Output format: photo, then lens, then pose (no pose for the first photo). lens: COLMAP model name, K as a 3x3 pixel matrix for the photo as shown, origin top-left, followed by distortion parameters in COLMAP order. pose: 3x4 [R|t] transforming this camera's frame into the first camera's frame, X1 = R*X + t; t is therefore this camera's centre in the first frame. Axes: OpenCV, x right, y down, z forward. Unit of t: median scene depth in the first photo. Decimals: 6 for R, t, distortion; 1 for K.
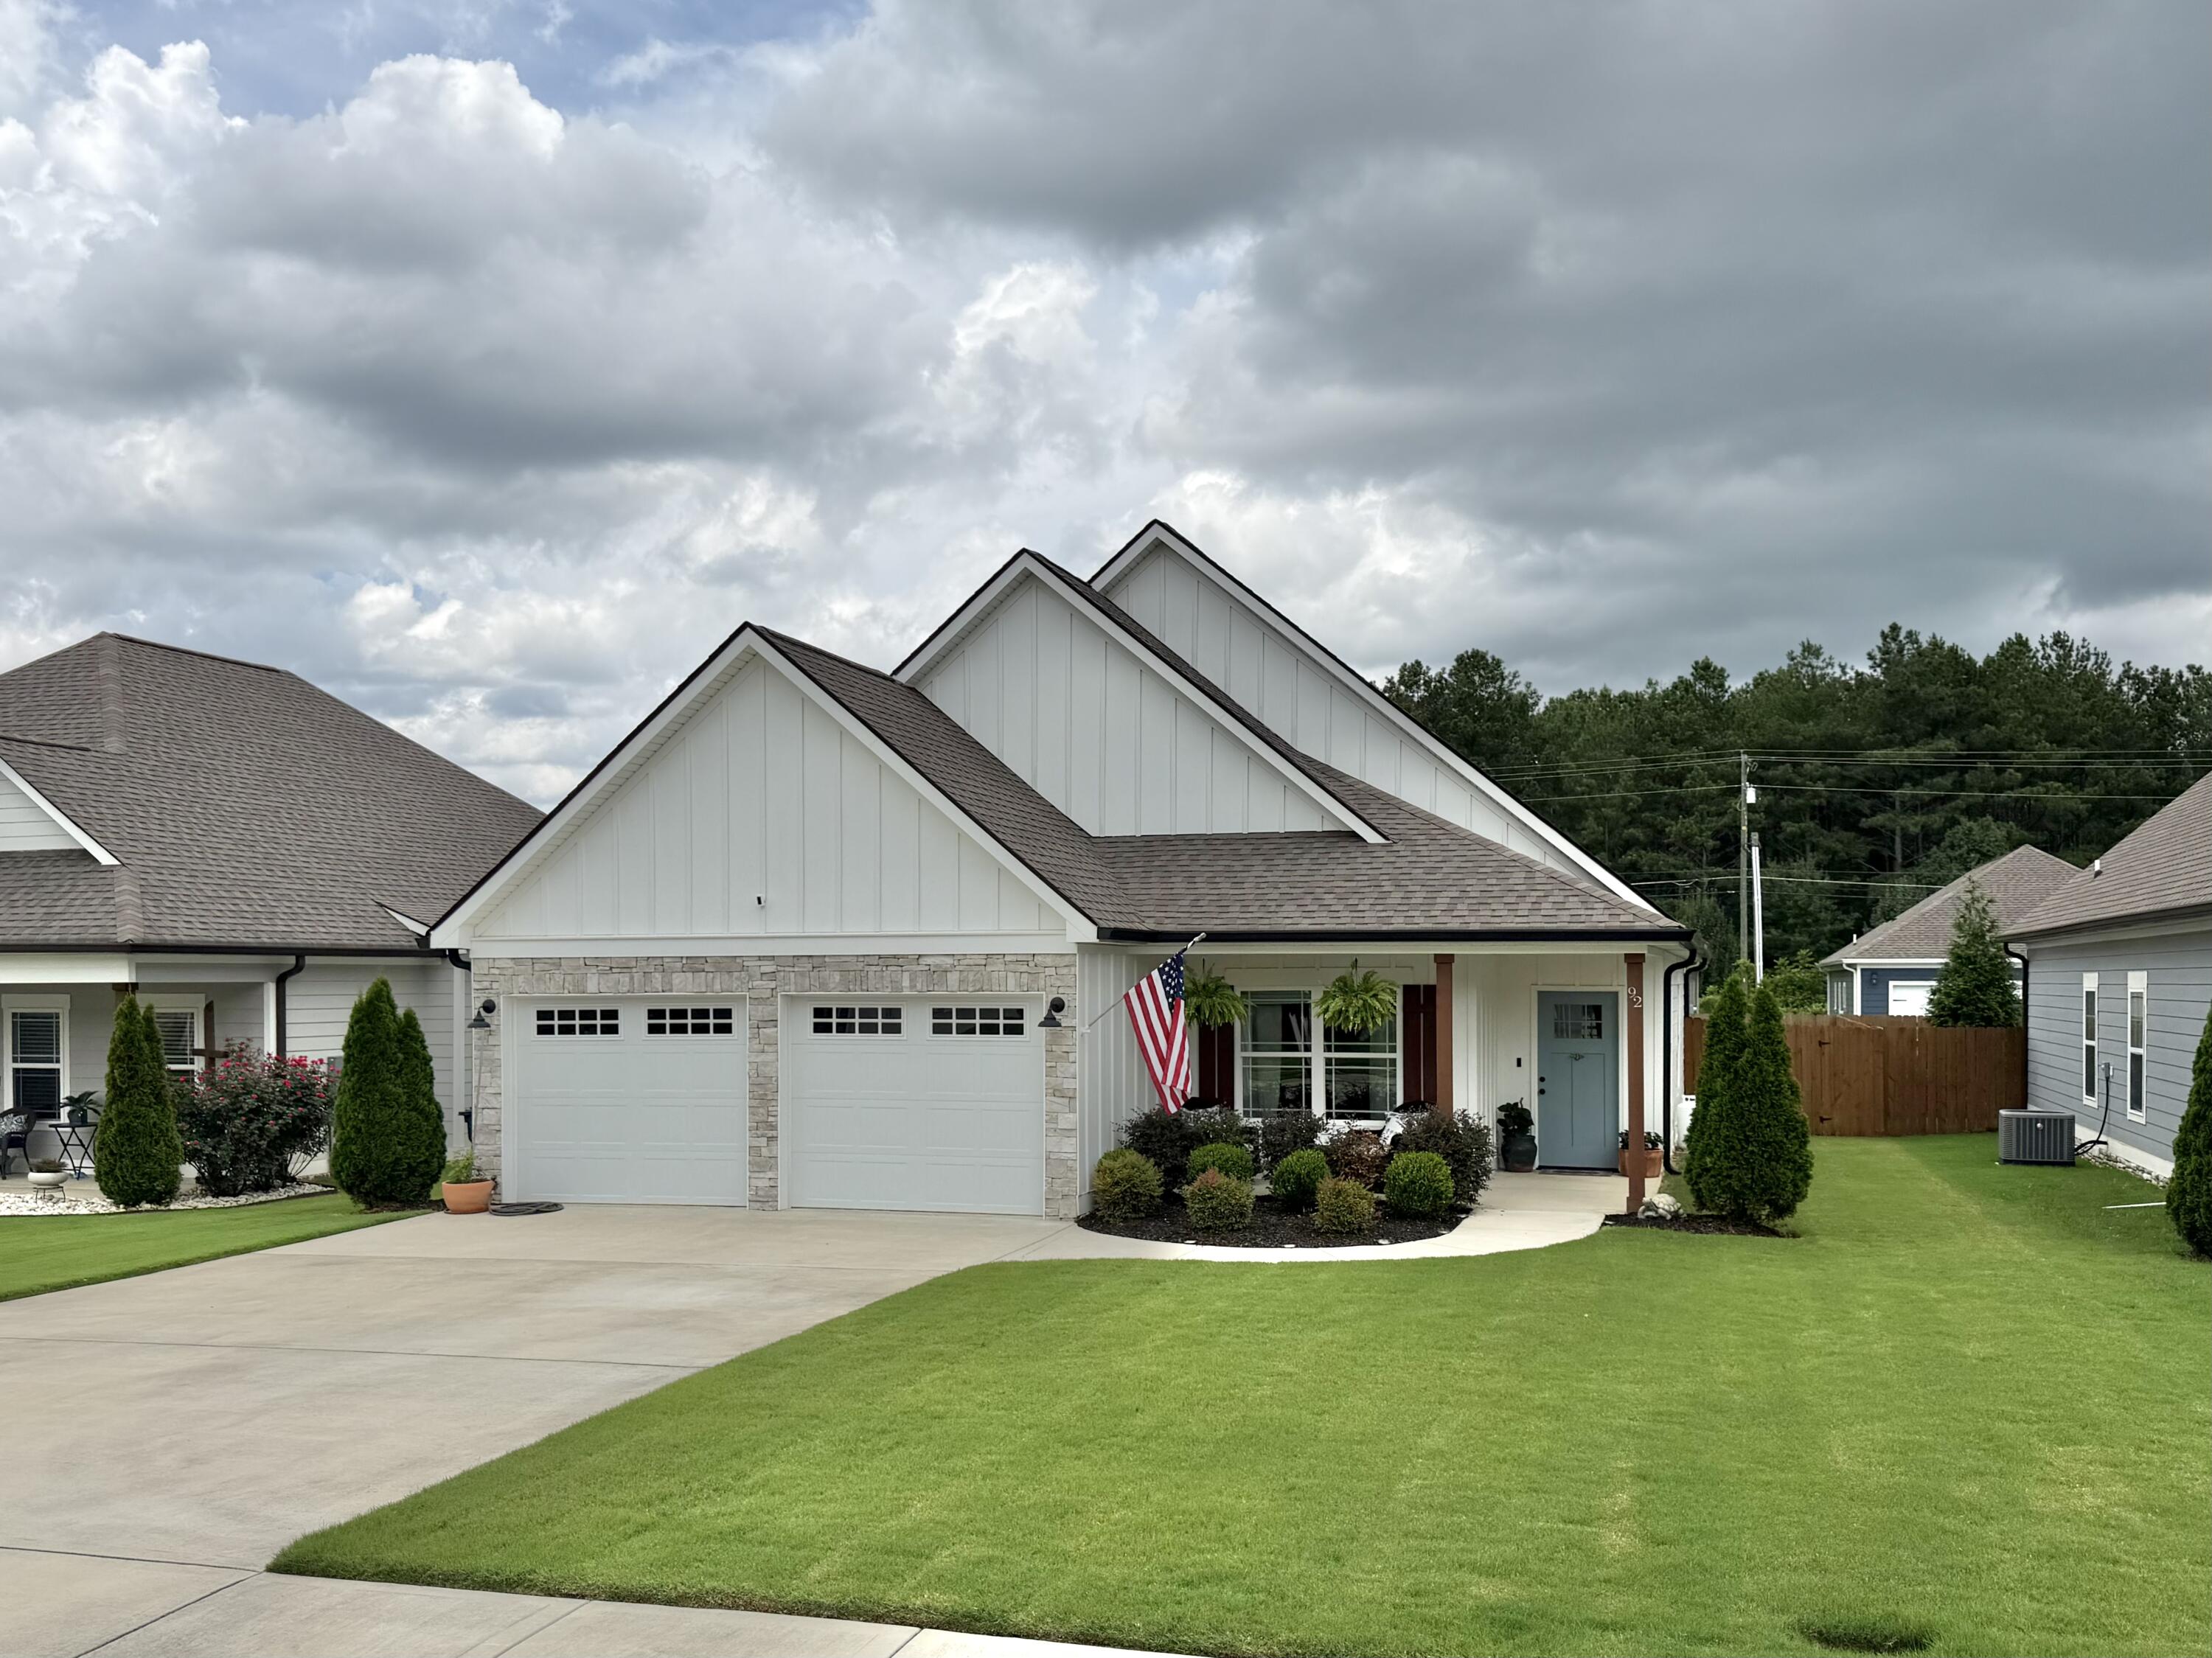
lens RADIAL K [[2065.9, 0, 1045.8], [0, 2065.9, 1041.4], [0, 0, 1]] dist [0.023378, 0.000000]
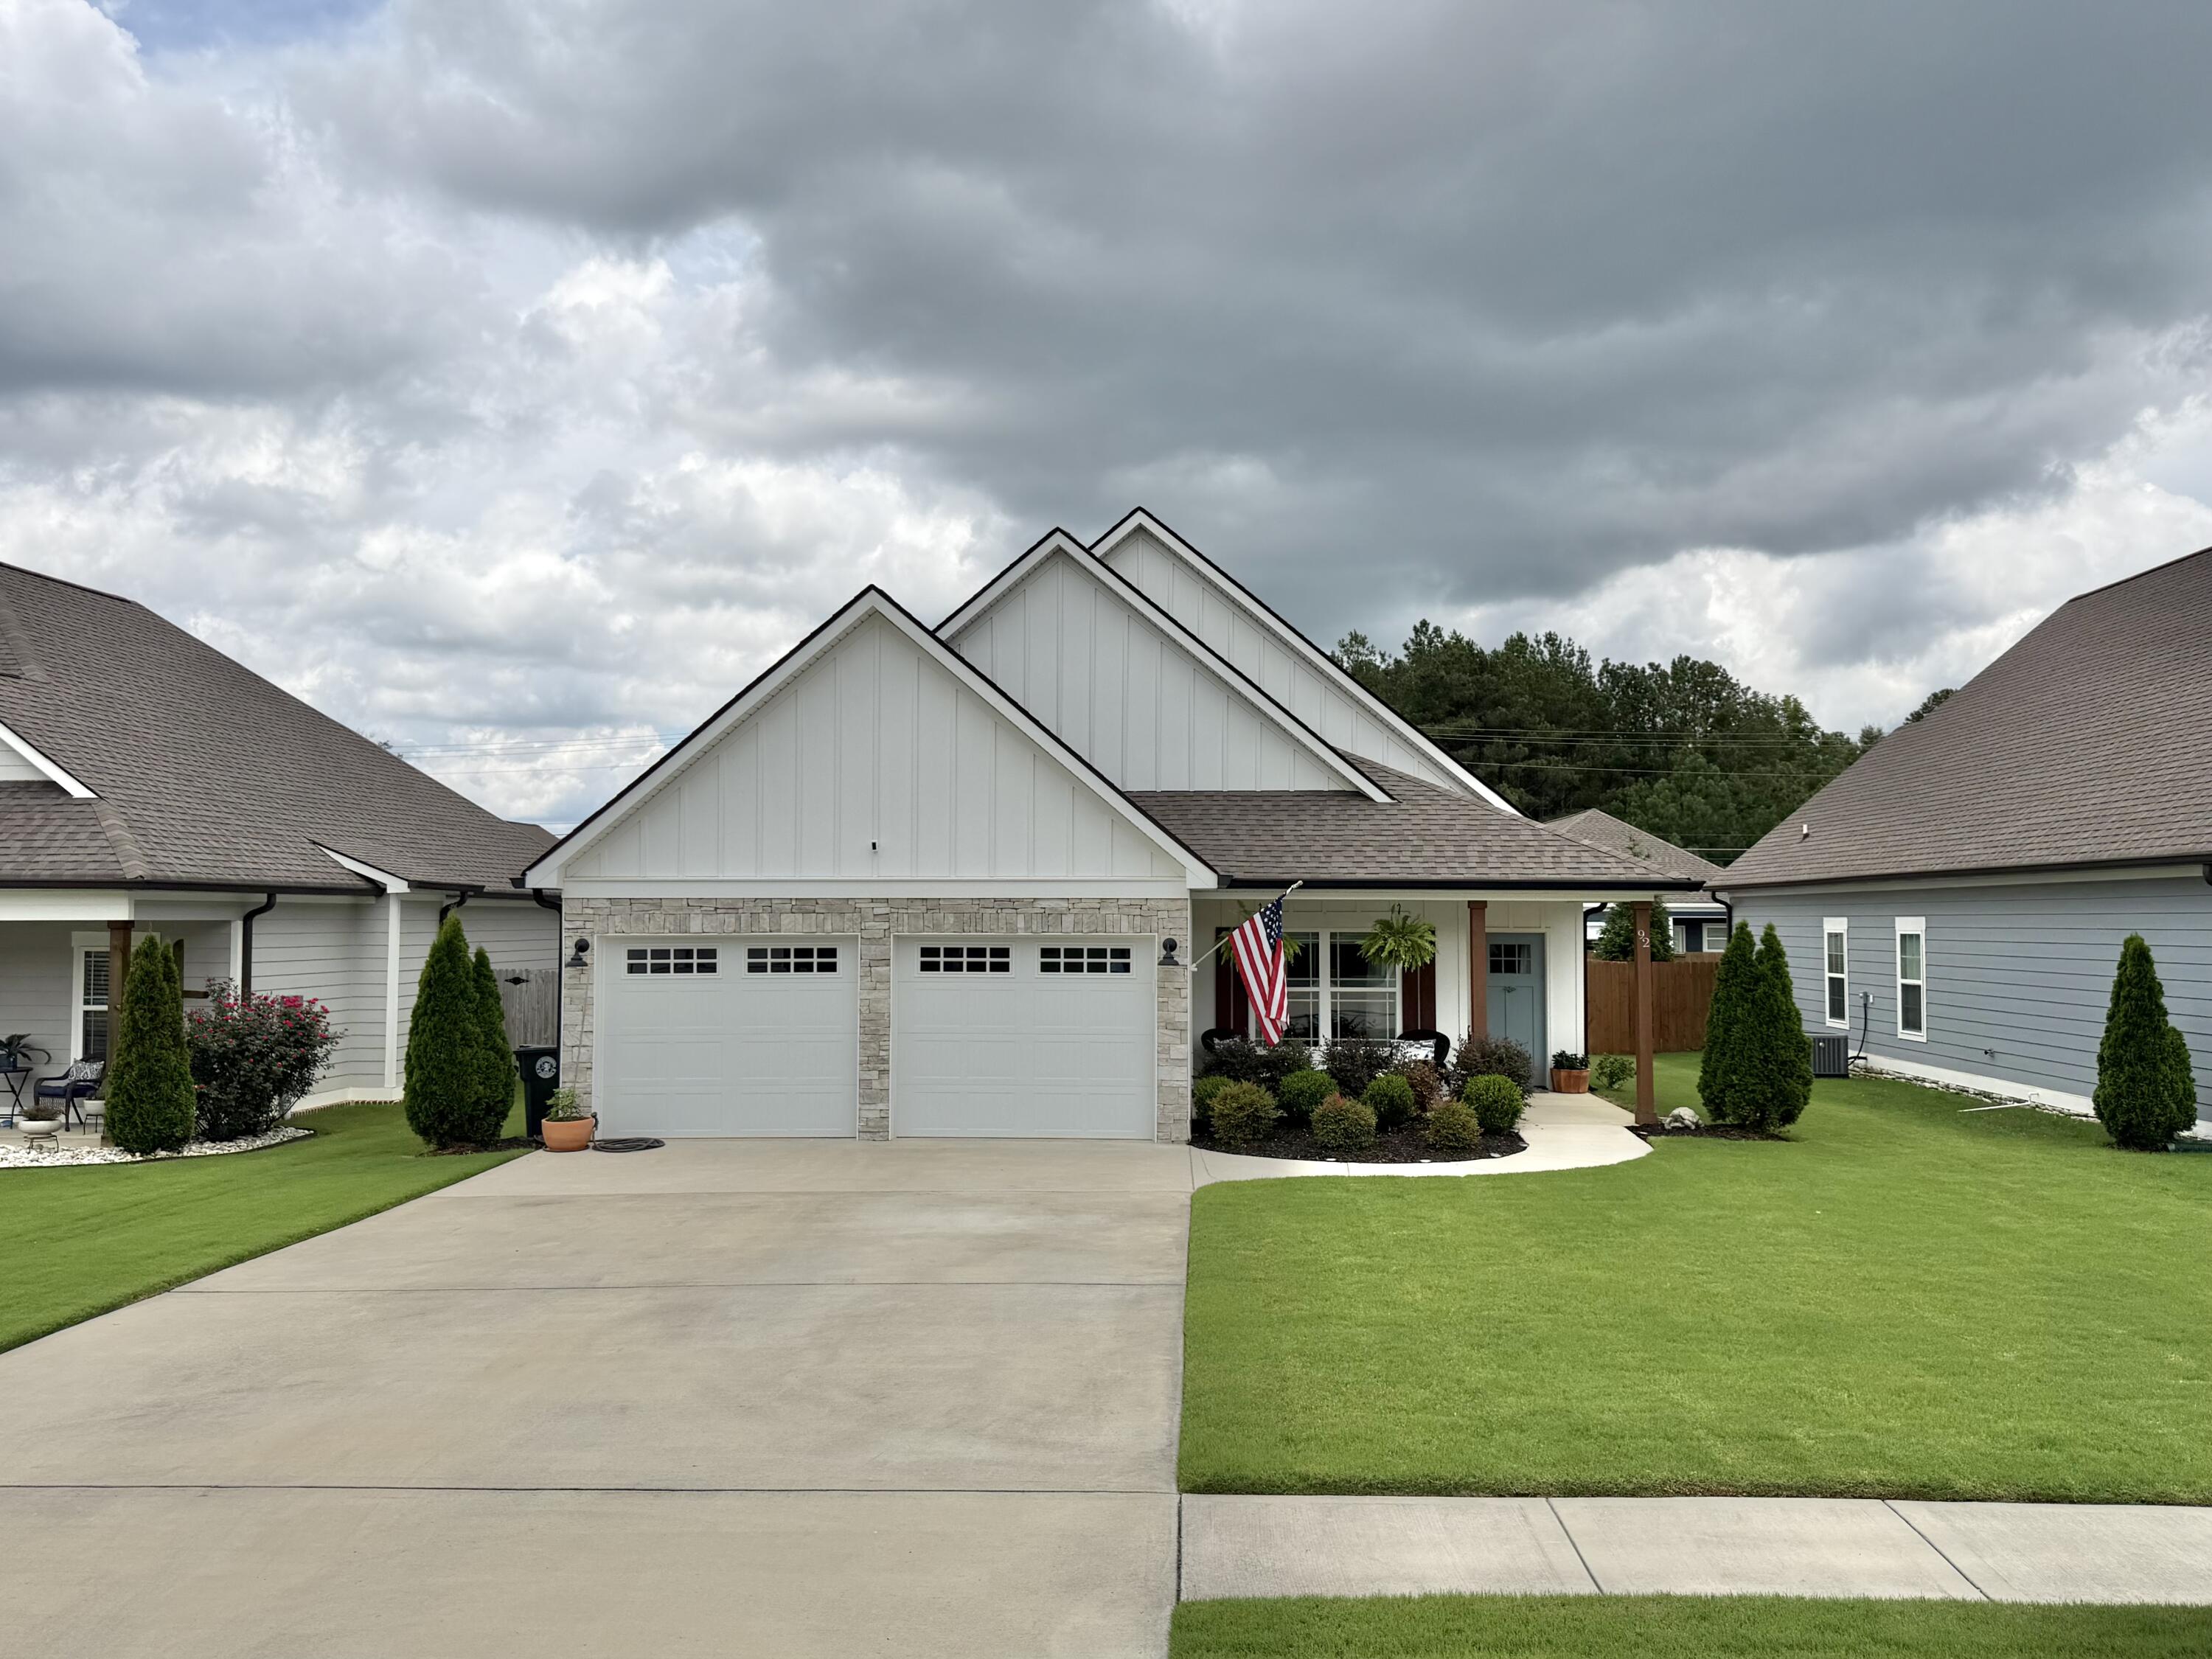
lens RADIAL K [[1925.1, 0, 1078.5], [0, 1925.1, 859.3], [0, 0, 1]] dist [0.056489, -0.077049]
pose [[0.967444, 0.011298, 0.252834, -0.285322], [0.003716, 0.998261, -0.058826, -0.002951], [-0.253059, 0.057850, 0.965720, 0.020960]]
